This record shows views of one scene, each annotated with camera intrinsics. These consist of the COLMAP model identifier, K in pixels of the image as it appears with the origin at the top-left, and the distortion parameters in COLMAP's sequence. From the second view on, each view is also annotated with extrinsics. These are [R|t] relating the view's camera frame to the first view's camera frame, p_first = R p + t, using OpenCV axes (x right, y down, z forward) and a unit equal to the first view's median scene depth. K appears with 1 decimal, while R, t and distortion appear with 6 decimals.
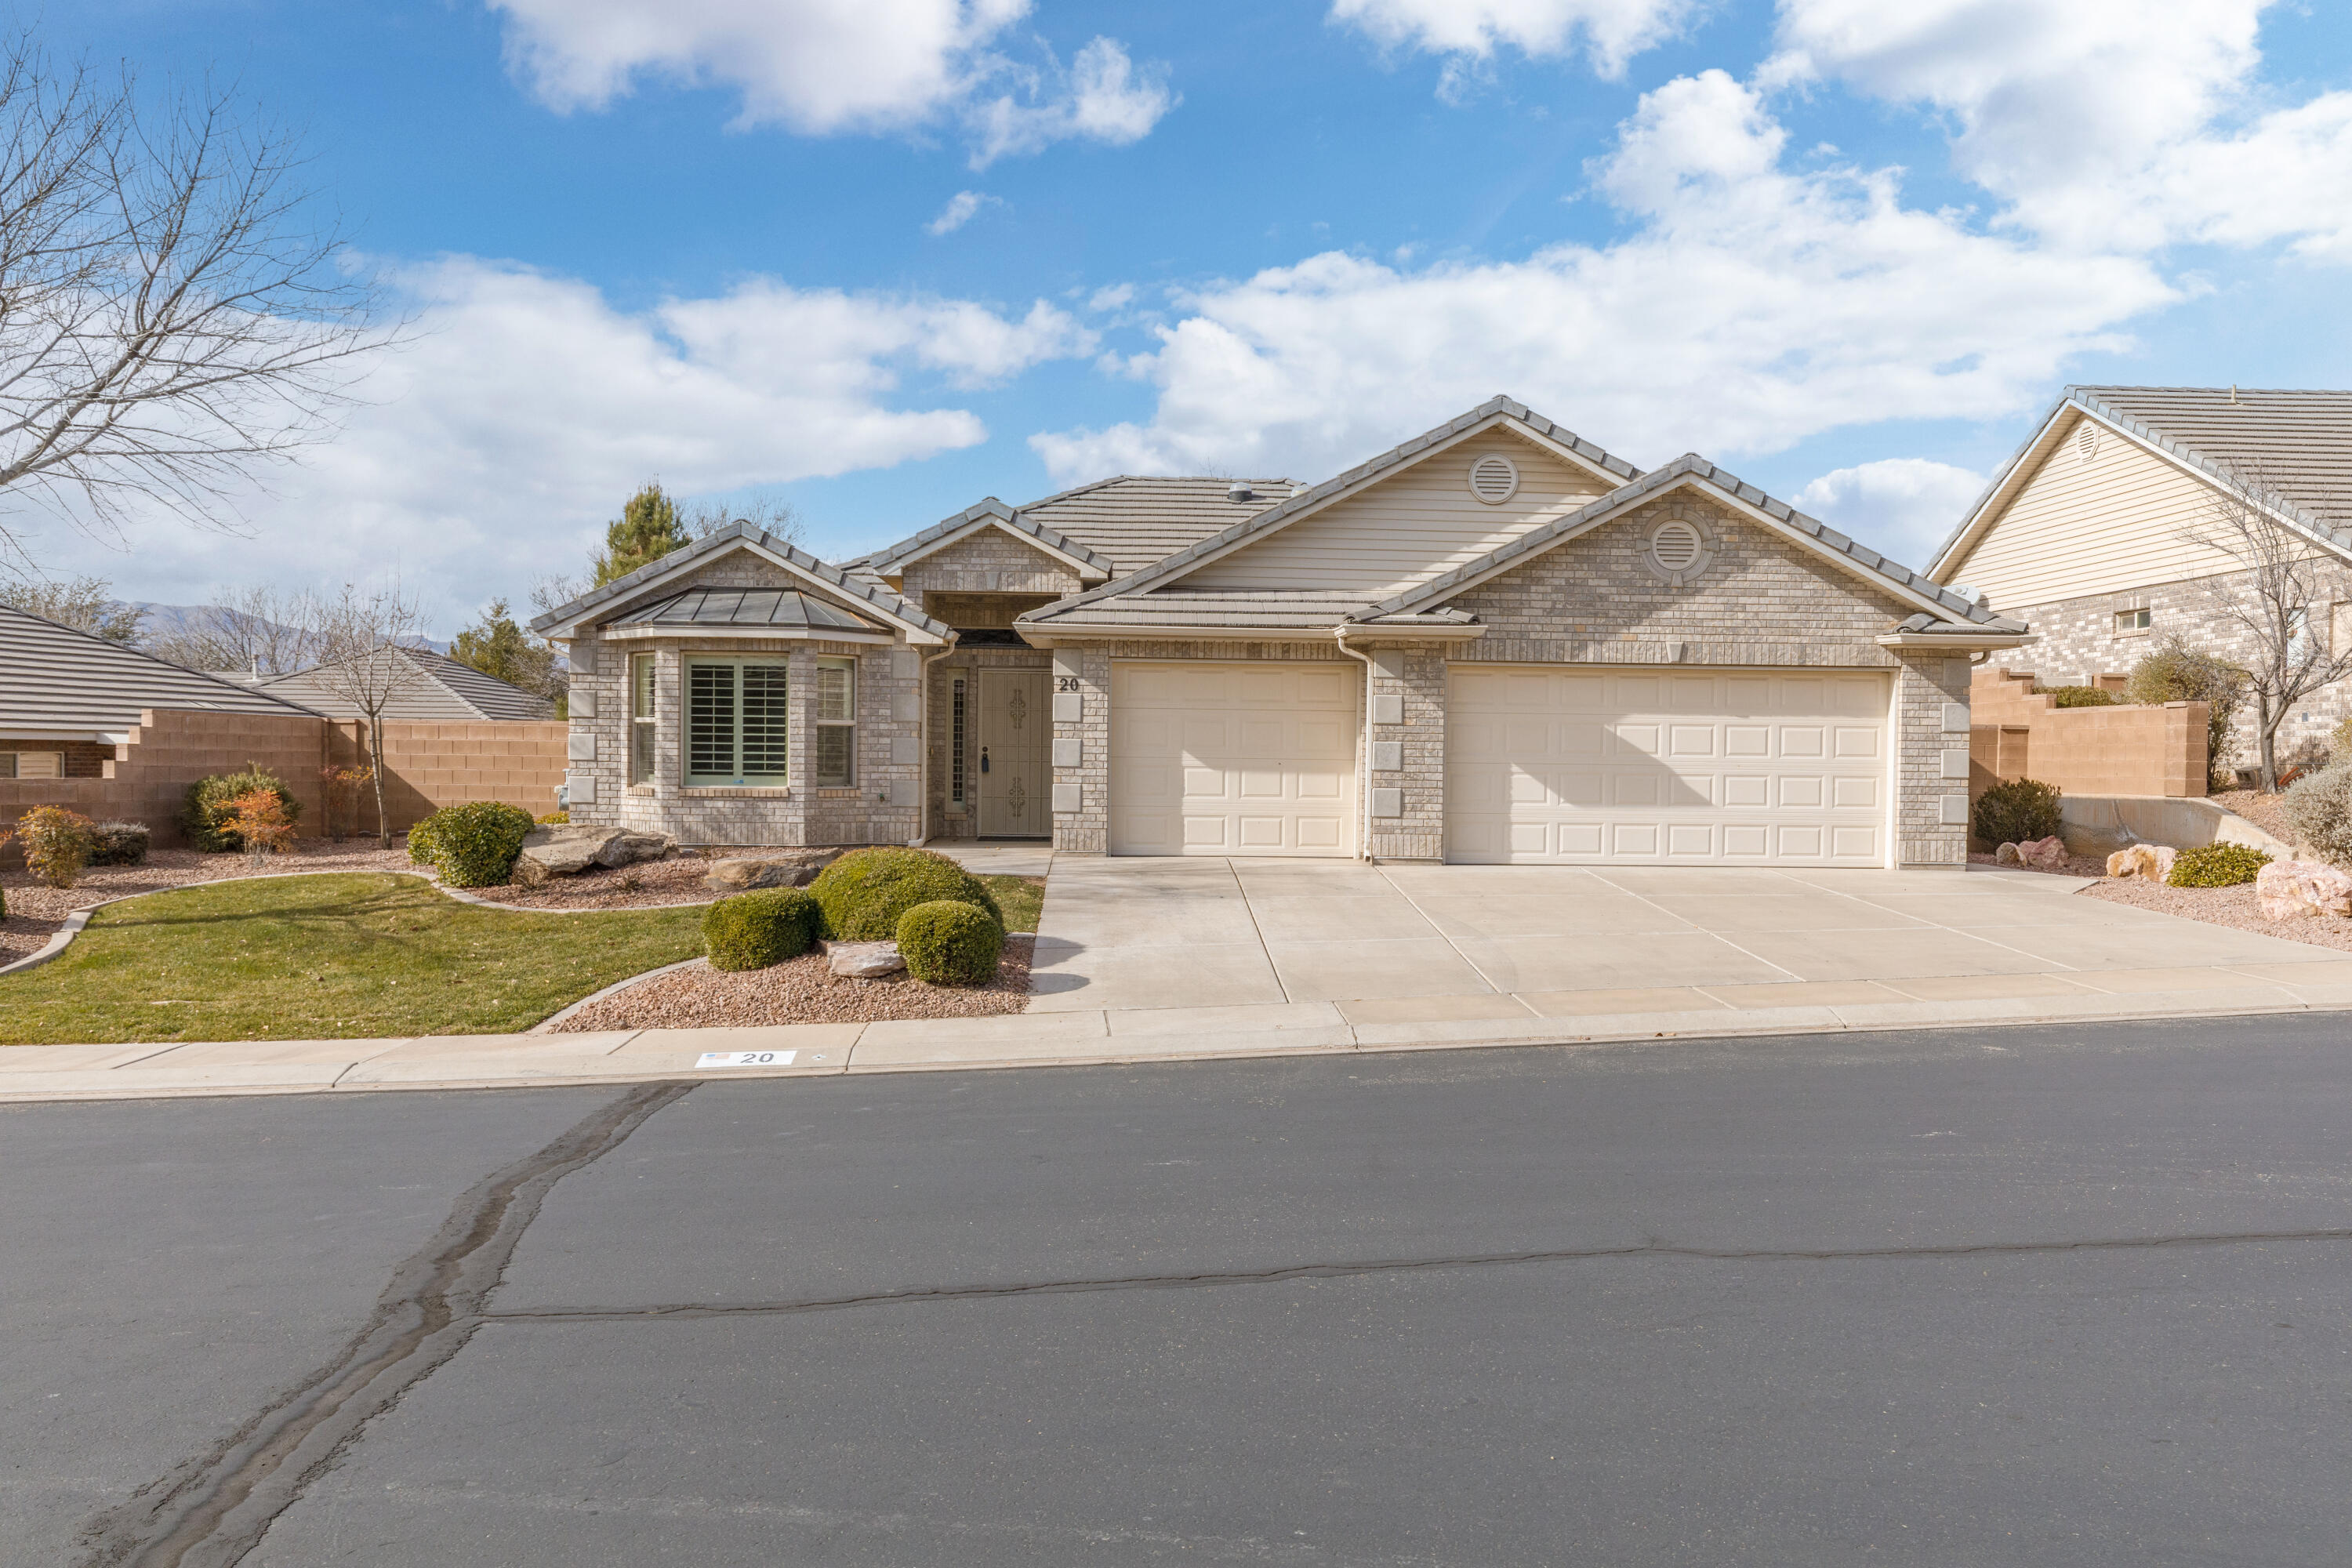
lens RADIAL K [[1738.4, 0, 1170.5], [0, 1738.4, 781.4], [0, 0, 1]] dist [-0.014597, -0.005668]
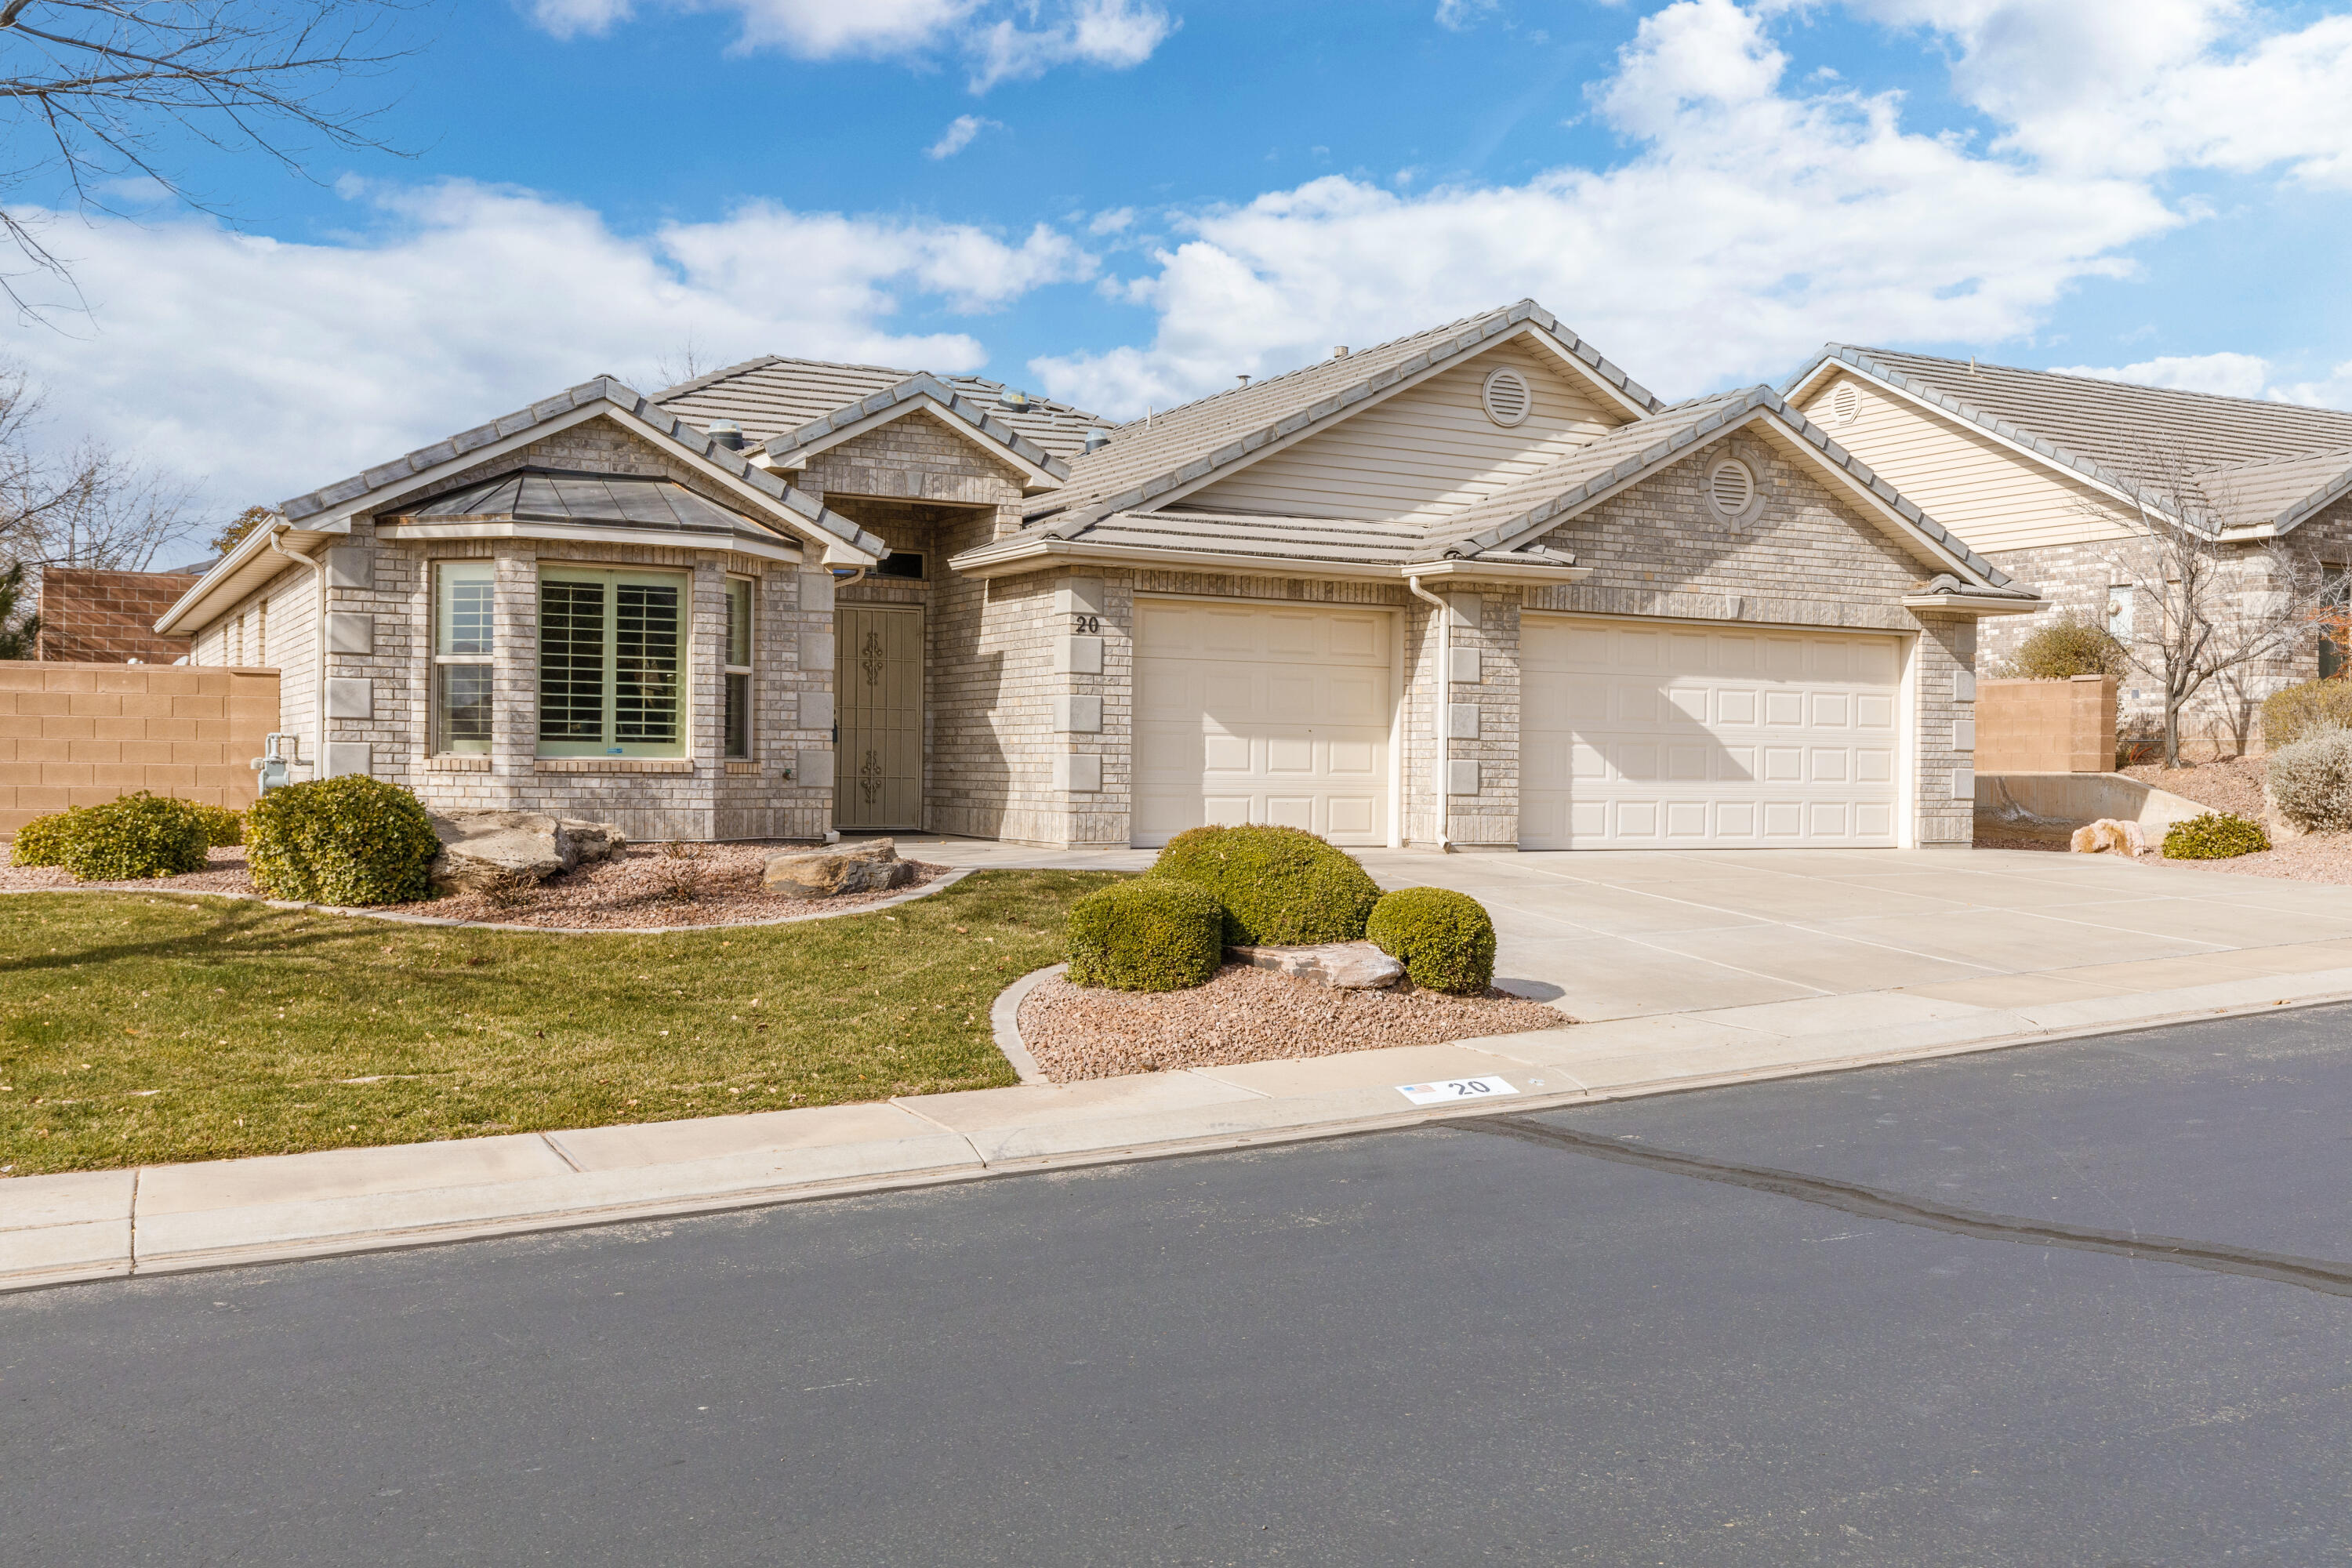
lens RADIAL K [[2198.9, 0, 1173.7], [0, 2198.9, 777.2], [0, 0, 1]] dist [-0.004682, 0.000000]
pose [[0.897870, -0.001567, 0.440258, -0.444954], [0.003702, 0.999985, -0.003989, 0.015338], [-0.440245, 0.005212, 0.897863, 0.113220]]
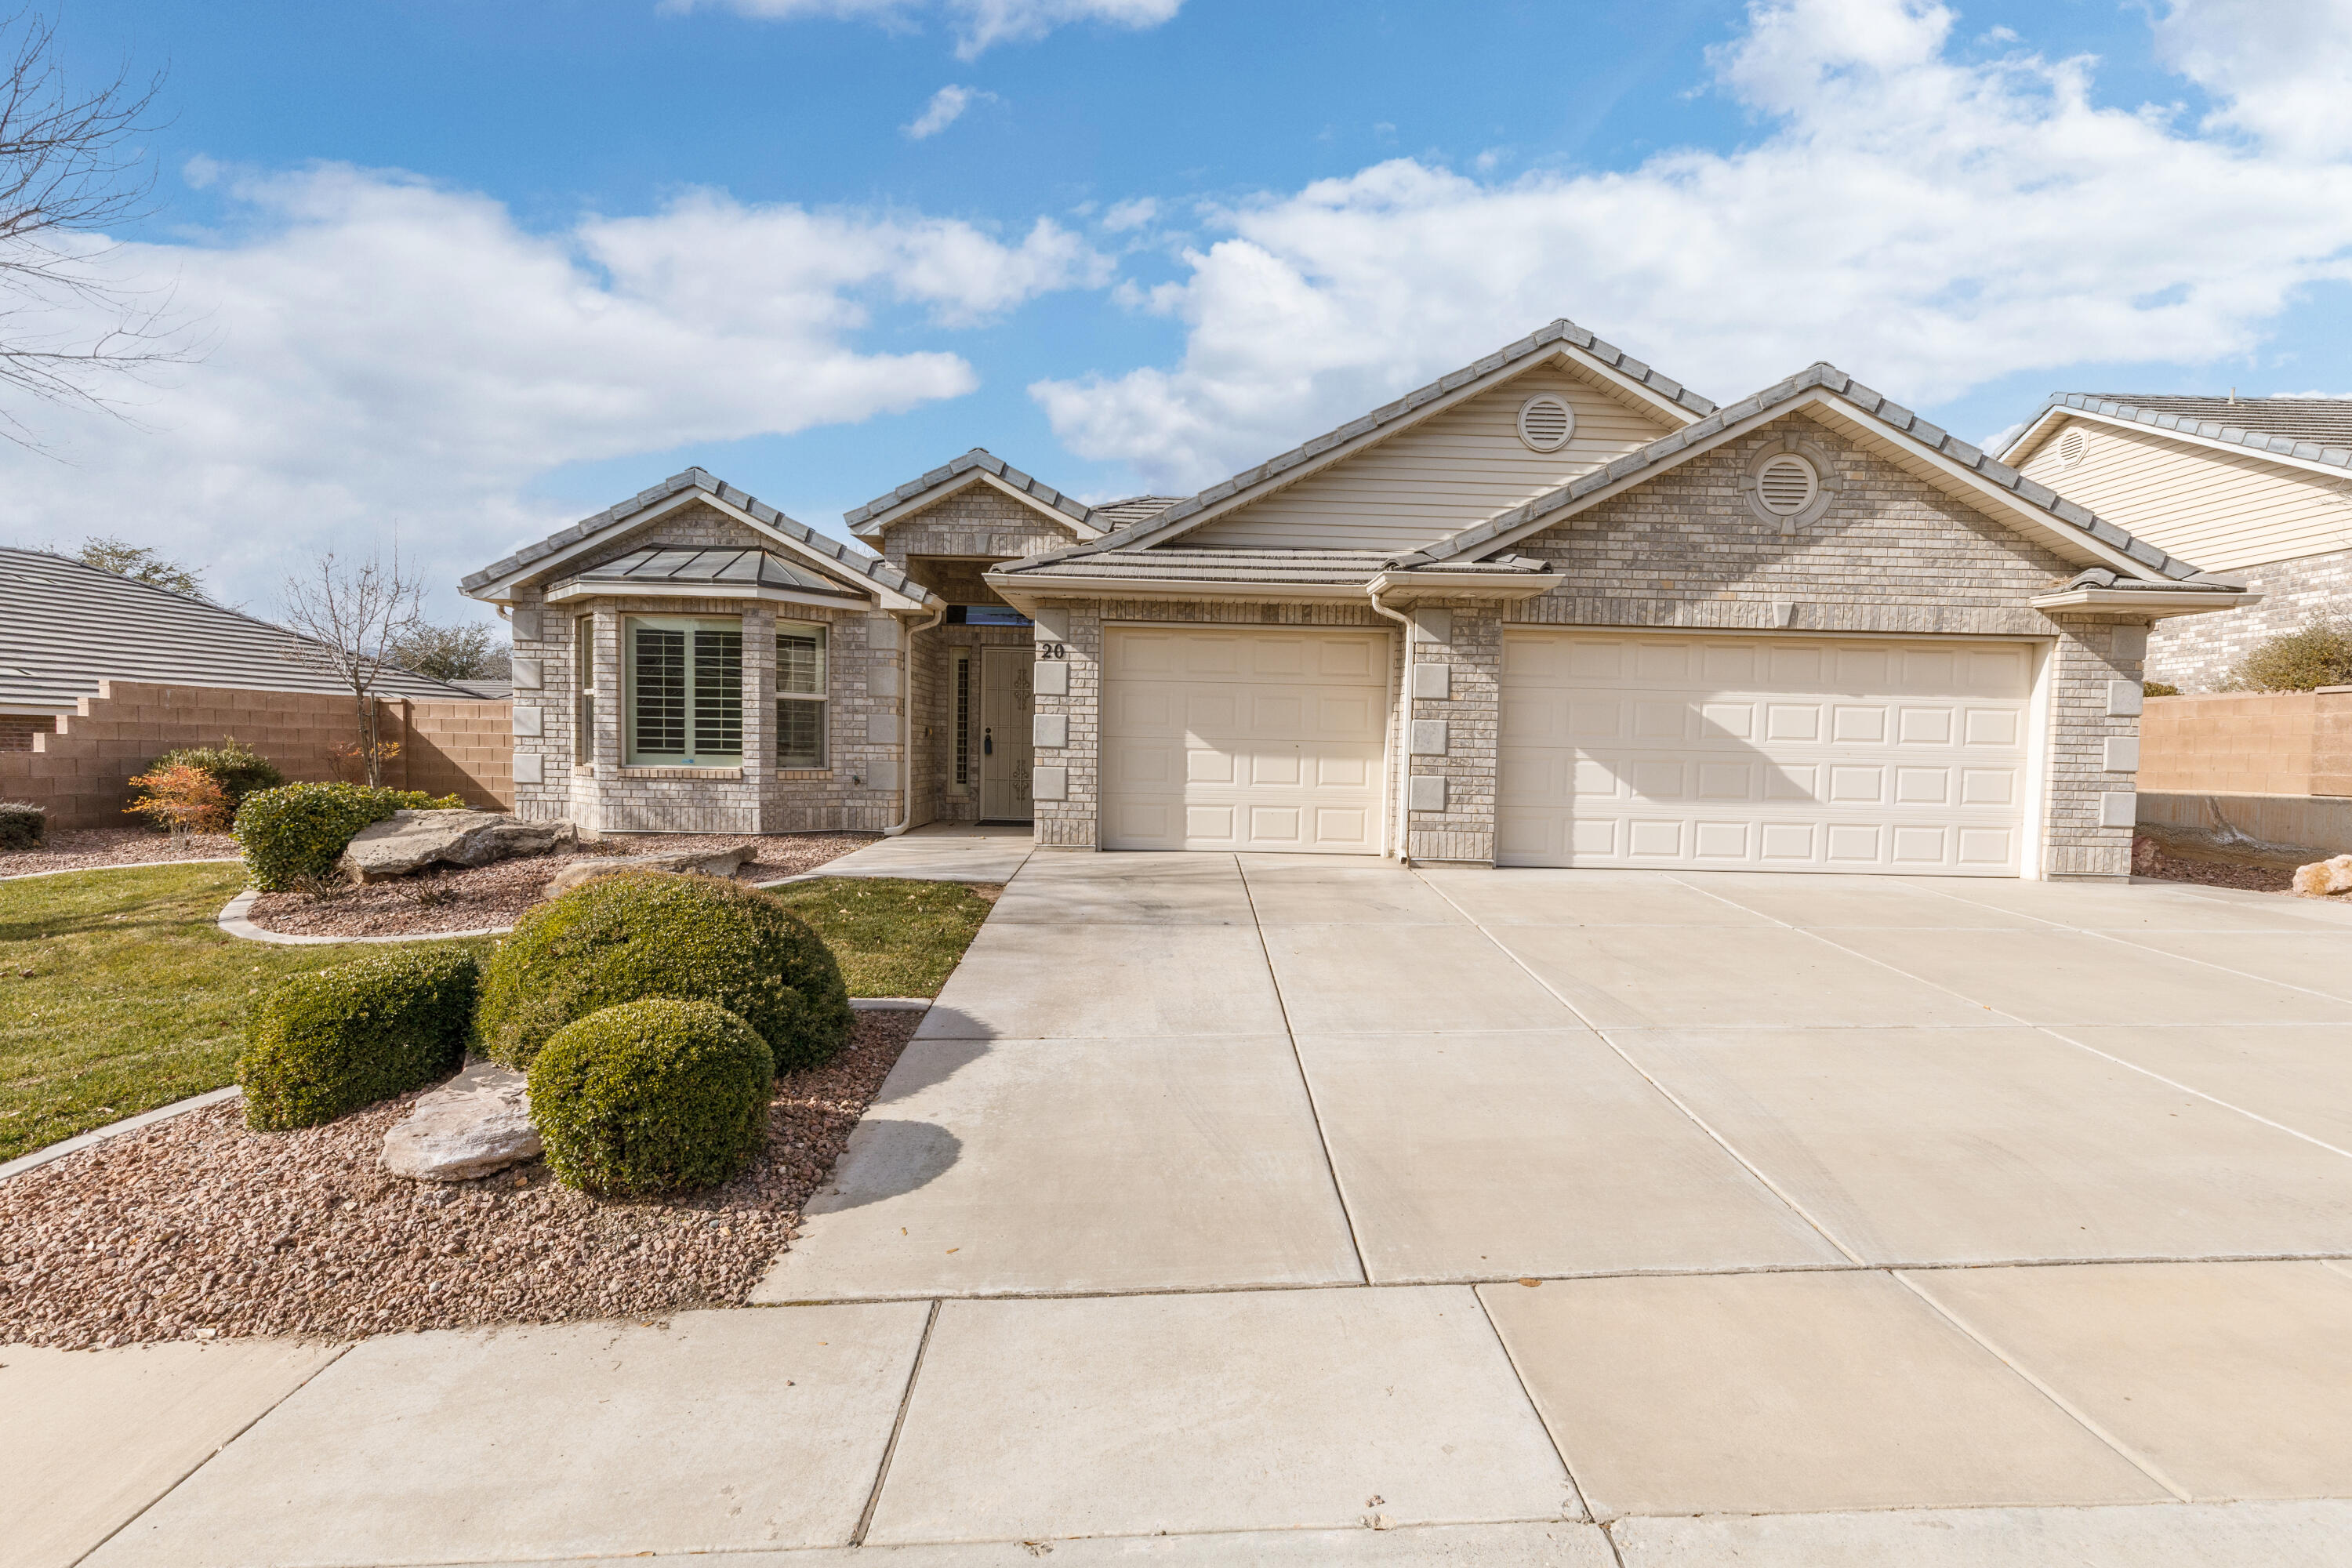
lens RADIAL K [[1053.2, 0, 1181.9], [0, 1053.2, 798.4], [0, 0, 1]] dist [0.001463, -0.001176]
pose [[0.999711, 0.010894, -0.021446, 0.016849], [-0.010238, 0.999484, 0.030461, 0.000244], [0.021767, -0.030233, 0.999306, 0.474645]]
